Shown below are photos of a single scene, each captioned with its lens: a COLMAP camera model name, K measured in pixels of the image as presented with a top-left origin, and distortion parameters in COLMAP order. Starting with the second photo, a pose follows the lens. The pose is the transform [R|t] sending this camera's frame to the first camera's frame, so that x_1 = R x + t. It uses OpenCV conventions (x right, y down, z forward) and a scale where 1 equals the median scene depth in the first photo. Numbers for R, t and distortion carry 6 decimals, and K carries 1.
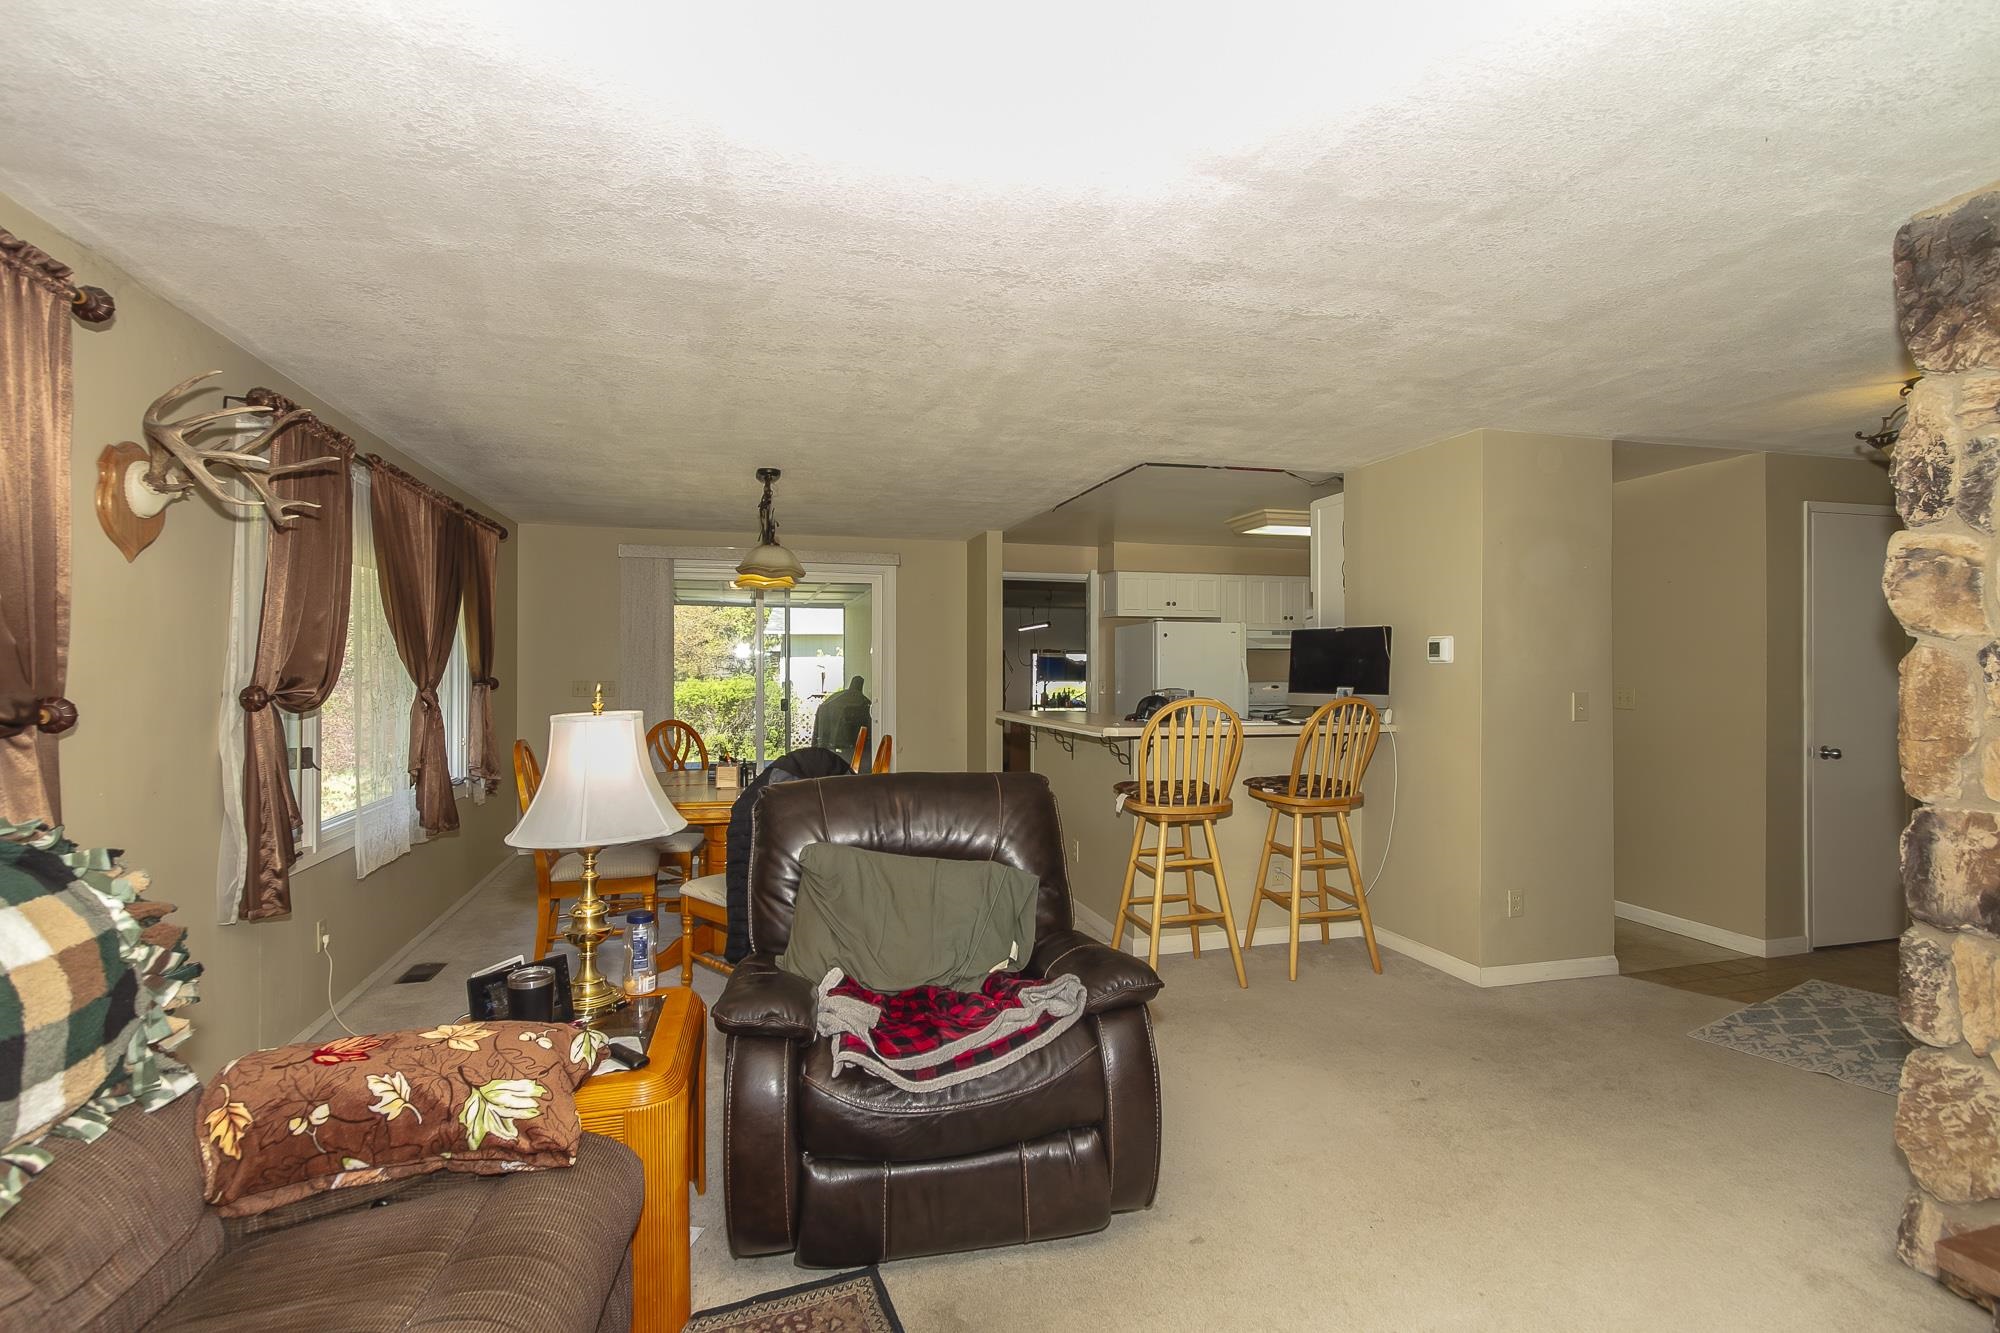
lens RADIAL K [[919.6, 0, 1000.0], [0, 919.6, 666.5], [0, 0, 1]] dist [0.014626, 0.000304]
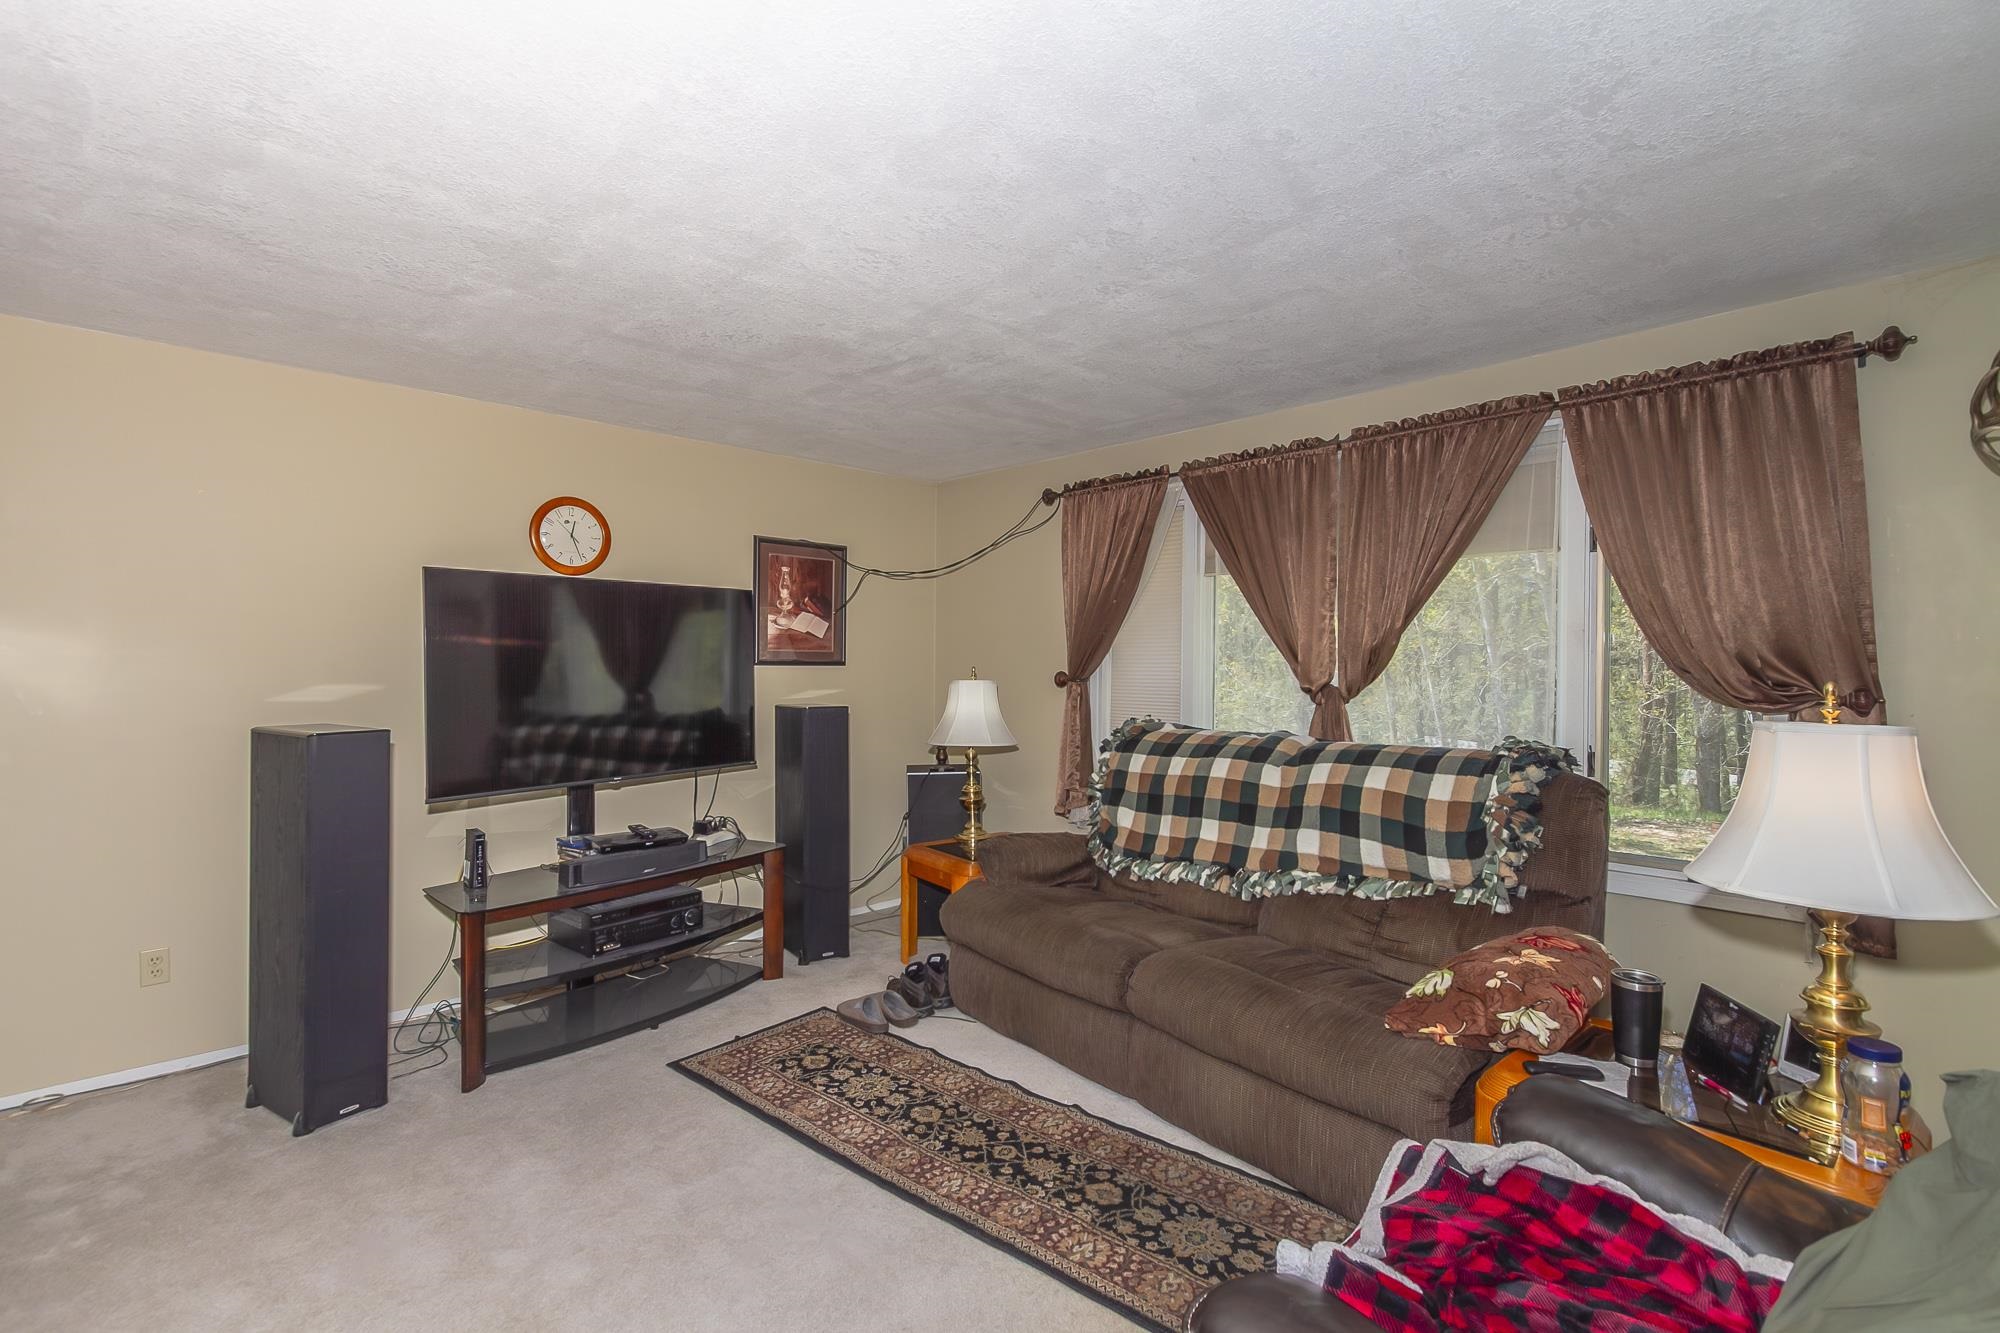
lens RADIAL K [[919.6, 0, 1000.0], [0, 919.6, 666.5], [0, 0, 1]] dist [0.014626, 0.000304]
pose [[-0.878620, -0.002359, -0.477516, 0.552438], [-0.003912, 0.999990, 0.002258, 0.008494], [0.477506, 0.003852, -0.878620, 1.563360]]
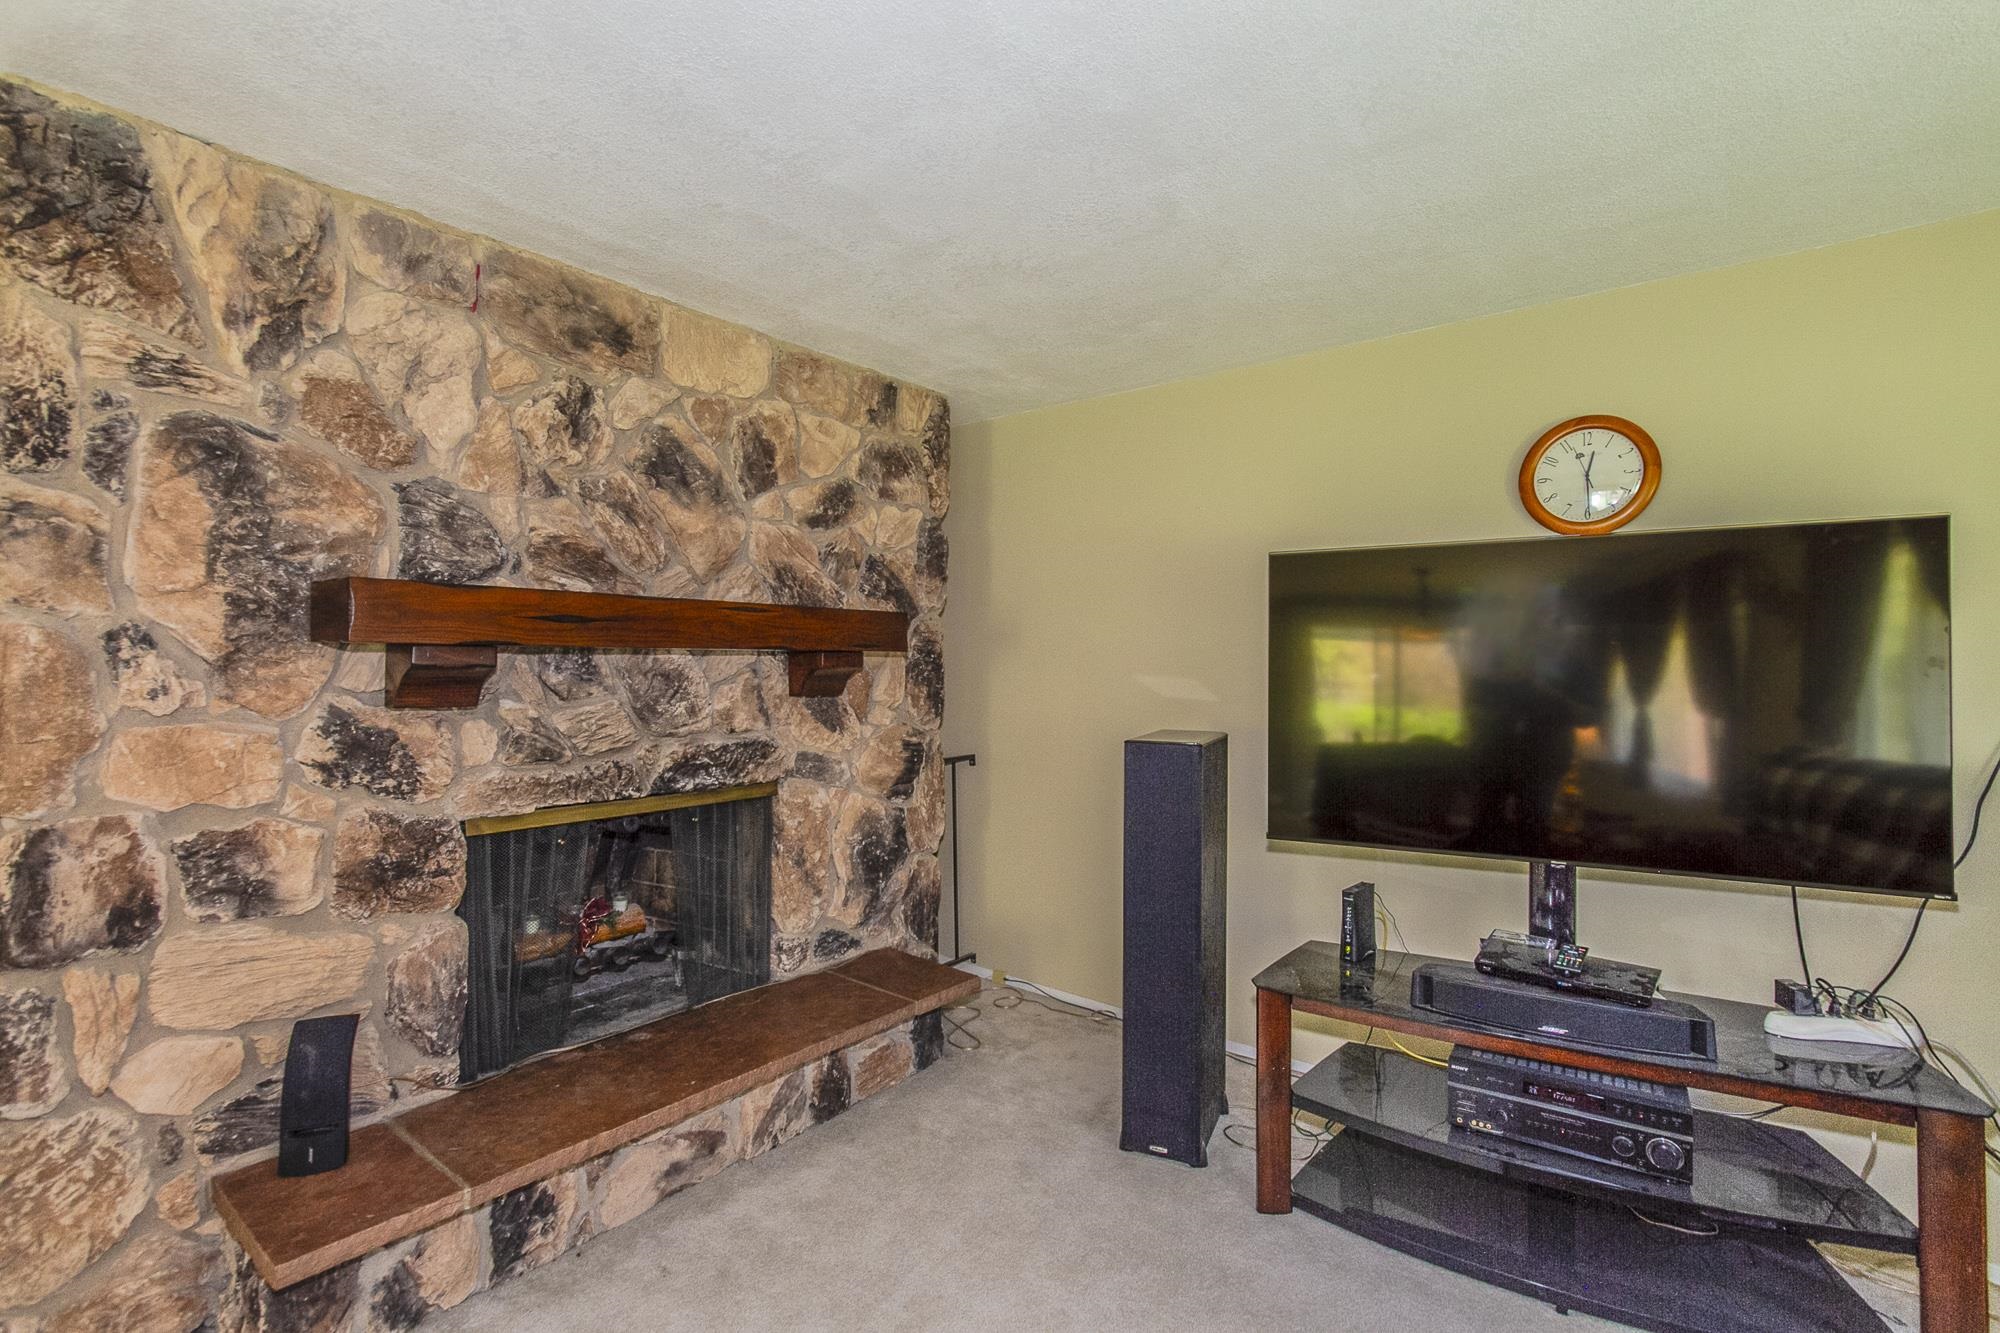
lens RADIAL K [[919.6, 0, 1000.0], [0, 919.6, 666.5], [0, 0, 1]] dist [0.014626, 0.000304]
pose [[-0.584176, -0.007049, 0.811596, -0.153474], [-0.007387, 0.999967, 0.003368, 0.005123], [-0.811593, -0.004028, -0.584209, 0.810952]]
